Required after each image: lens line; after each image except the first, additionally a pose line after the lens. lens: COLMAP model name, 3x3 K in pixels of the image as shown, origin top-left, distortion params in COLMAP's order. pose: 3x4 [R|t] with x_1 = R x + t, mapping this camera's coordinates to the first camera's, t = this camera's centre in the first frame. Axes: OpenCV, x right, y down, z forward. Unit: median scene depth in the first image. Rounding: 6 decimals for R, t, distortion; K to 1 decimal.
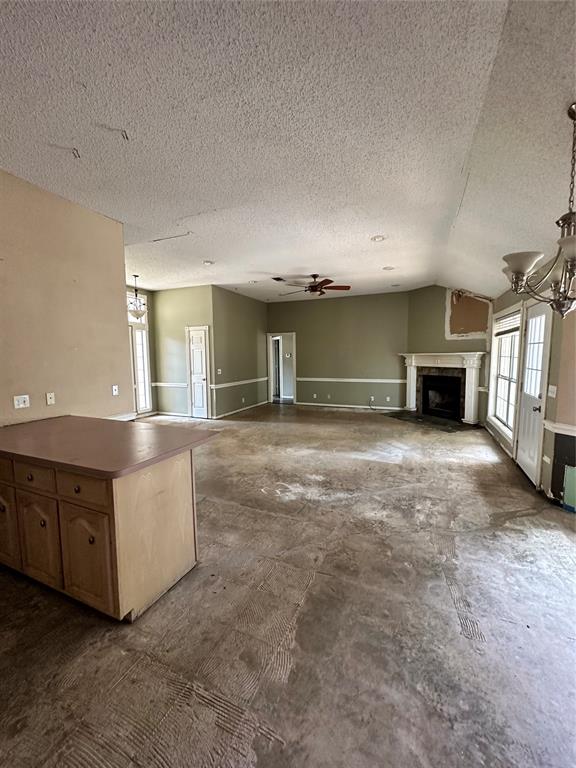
lens RADIAL K [[307.0, 0, 287.8], [0, 307.0, 383.2], [0, 0, 1]] dist [-0.000643, -0.000104]
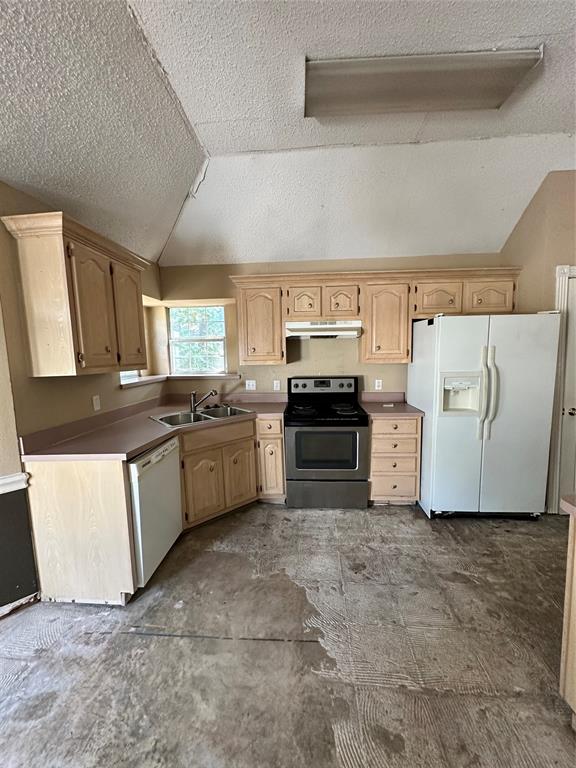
lens RADIAL K [[307.0, 0, 289.7], [0, 307.0, 384.1], [0, 0, 1]] dist [-0.000643, -0.000104]
pose [[-0.944335, 0.061724, -0.323143, 0.117178], [0.001331, 0.982951, 0.183865, -0.048508], [0.328983, 0.173200, -0.928317, 0.563199]]
